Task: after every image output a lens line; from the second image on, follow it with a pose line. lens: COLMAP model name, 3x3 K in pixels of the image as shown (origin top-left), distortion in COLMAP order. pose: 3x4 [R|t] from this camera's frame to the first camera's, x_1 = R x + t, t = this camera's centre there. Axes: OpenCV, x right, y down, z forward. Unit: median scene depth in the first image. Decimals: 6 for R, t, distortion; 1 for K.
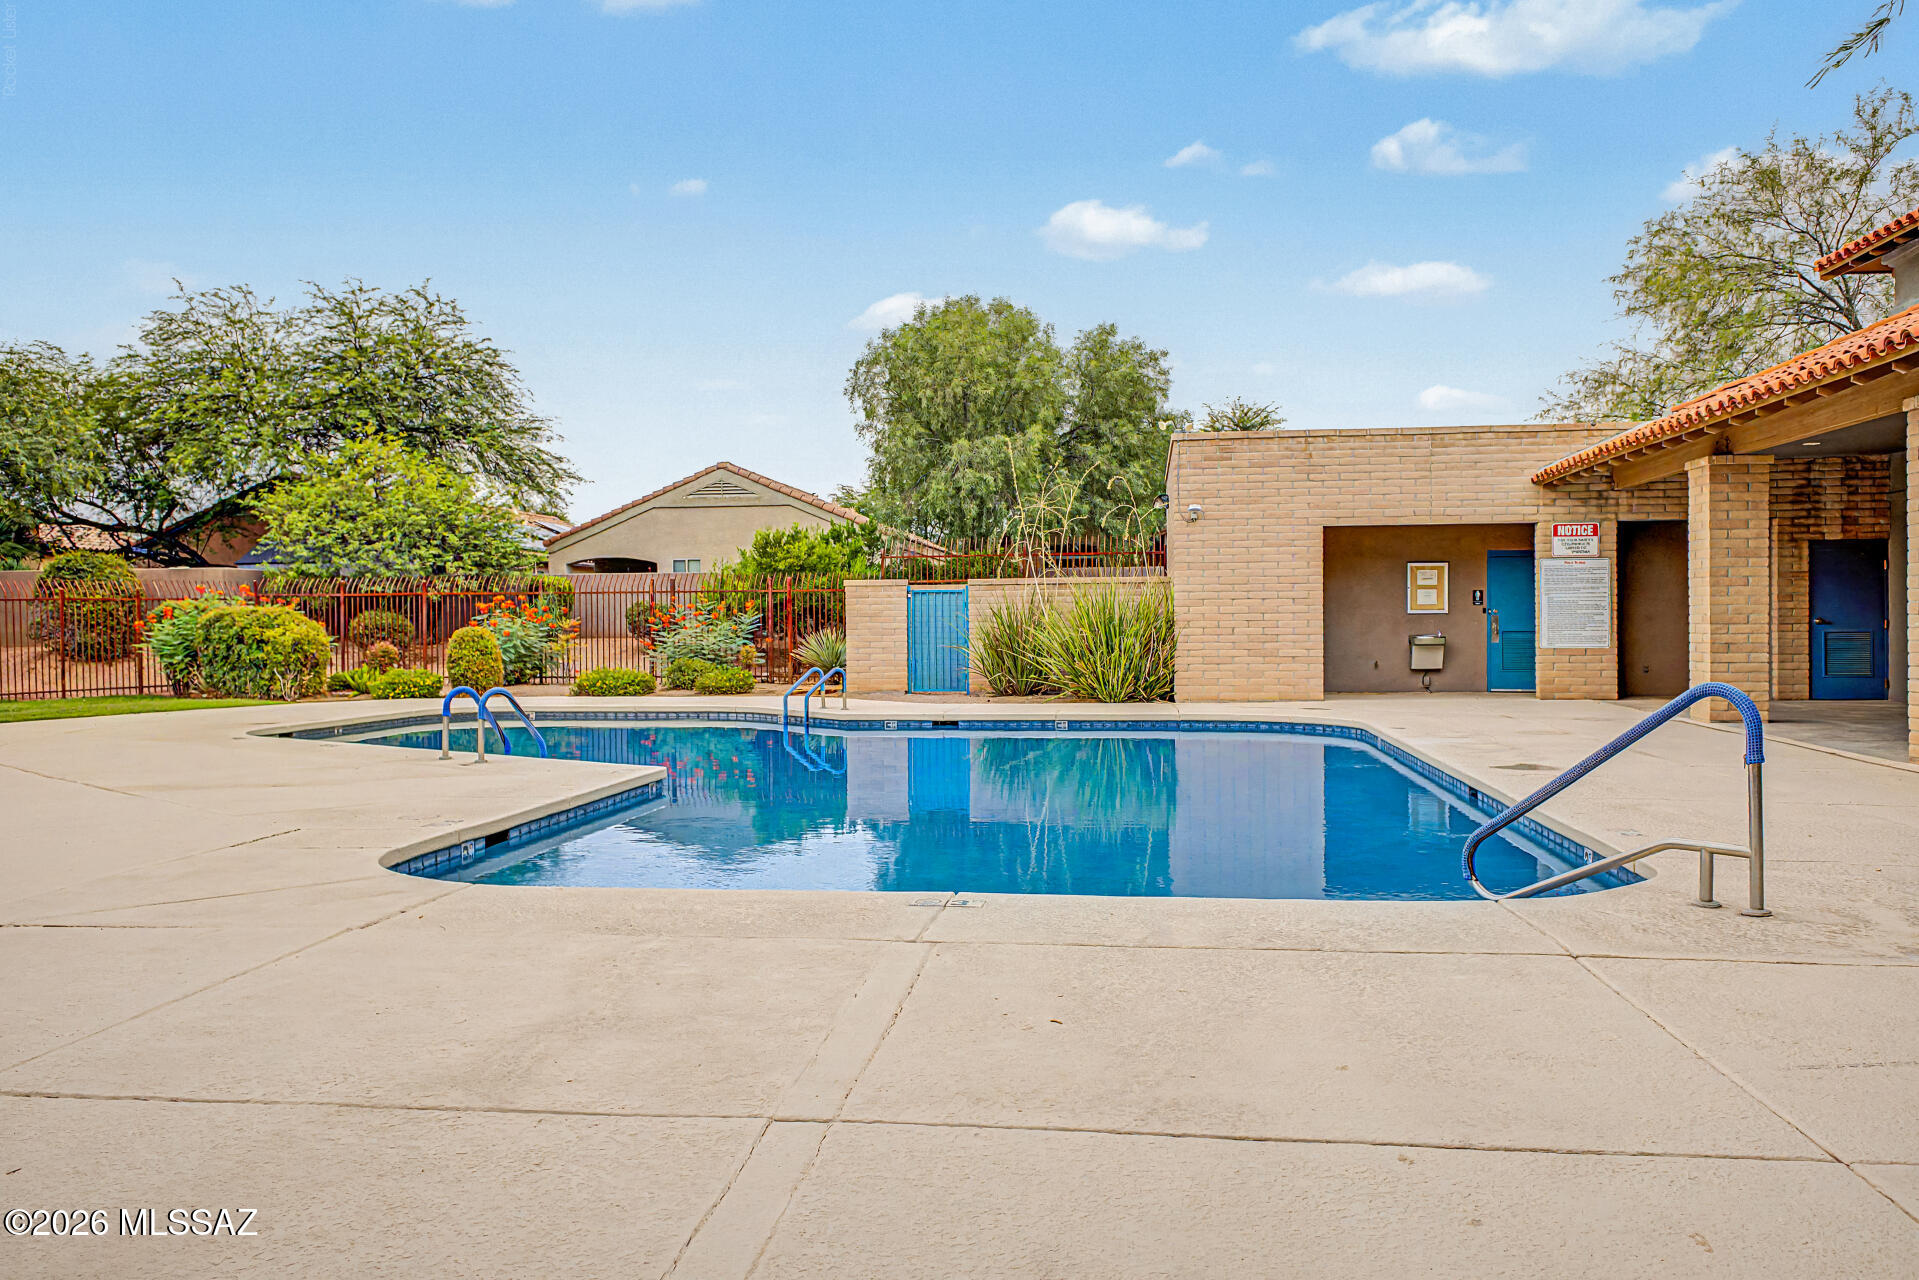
lens RADIAL K [[1510.7, 0, 959.5], [0, 1510.7, 640.0], [0, 0, 1]] dist [0.000997, -0.000429]
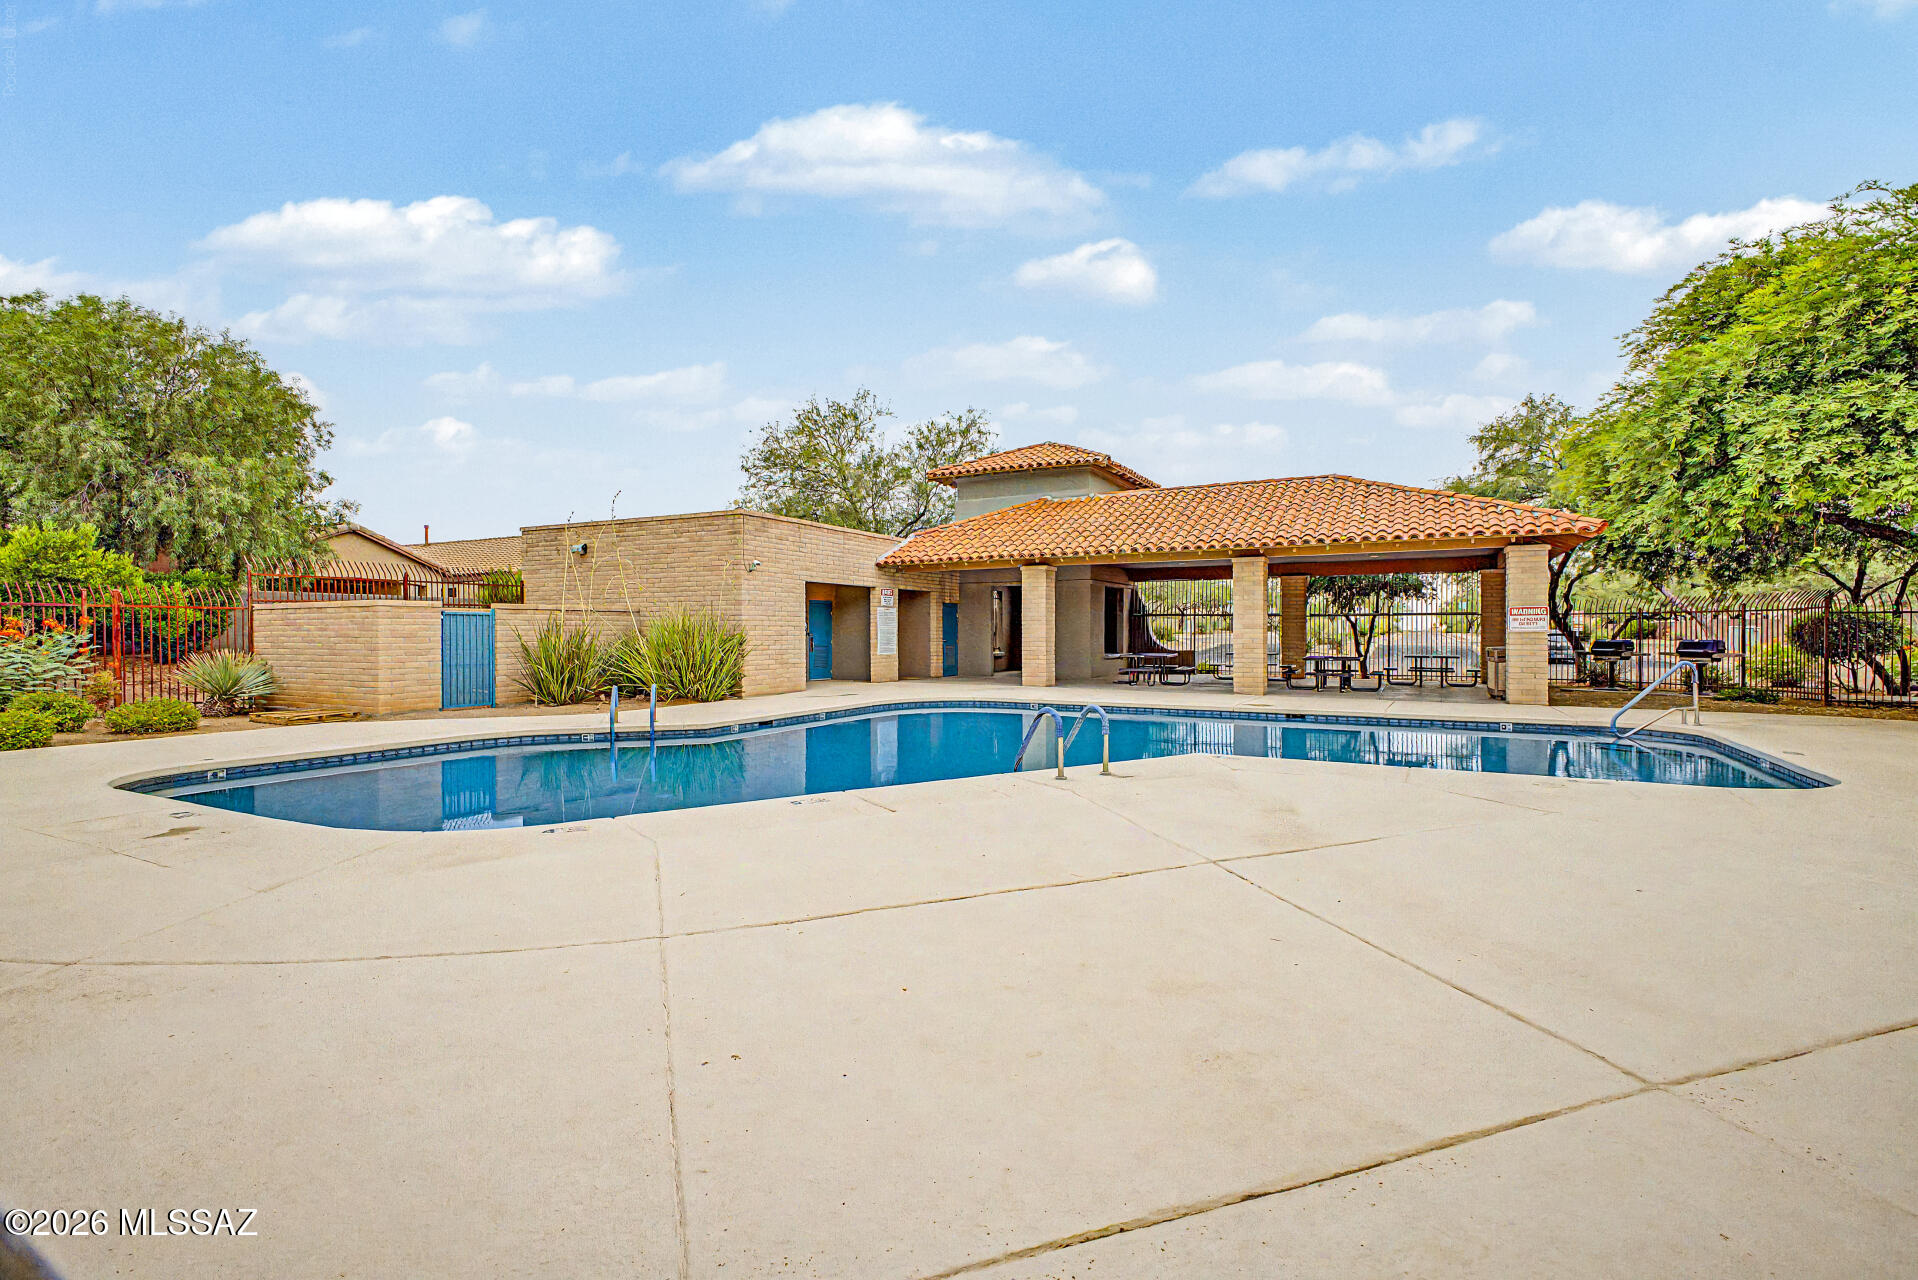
lens RADIAL K [[891.2, 0, 959.0], [0, 891.2, 640.0], [0, 0, 1]] dist [-0.000164, -0.000006]
pose [[0.319961, 0.000170, 0.947431, -0.605961], [0.012140, 0.999917, -0.004279, -0.007810], [-0.947353, 0.012871, 0.319933, 0.558220]]
